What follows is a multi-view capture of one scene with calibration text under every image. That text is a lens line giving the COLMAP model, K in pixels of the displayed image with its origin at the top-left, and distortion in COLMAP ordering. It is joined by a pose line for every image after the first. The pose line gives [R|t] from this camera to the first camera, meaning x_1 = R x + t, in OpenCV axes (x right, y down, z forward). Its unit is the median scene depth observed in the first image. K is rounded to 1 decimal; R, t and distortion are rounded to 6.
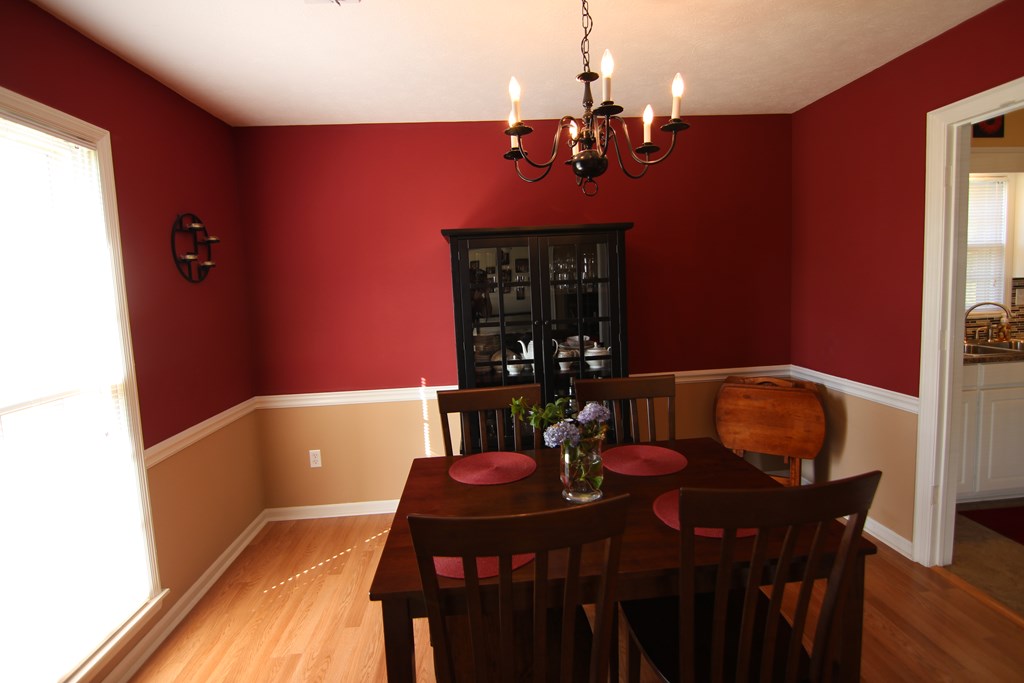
lens RADIAL K [[523.7, 0, 512.0], [0, 523.7, 341.5], [0, 0, 1]] dist [-0.001044, -0.008682]
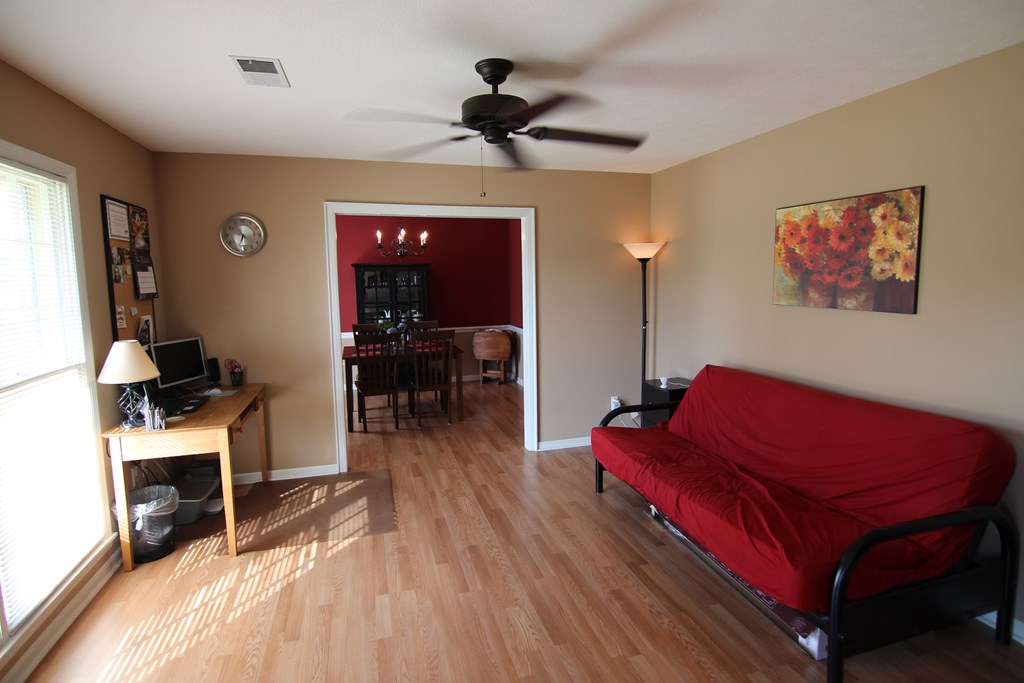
lens RADIAL K [[523.7, 0, 512.0], [0, 523.7, 341.5], [0, 0, 1]] dist [-0.001044, -0.008682]
pose [[0.982838, -0.001455, 0.184464, 0.143524], [0.006529, 0.999617, -0.026897, 0.205344], [-0.184355, 0.027640, 0.982471, -1.435025]]
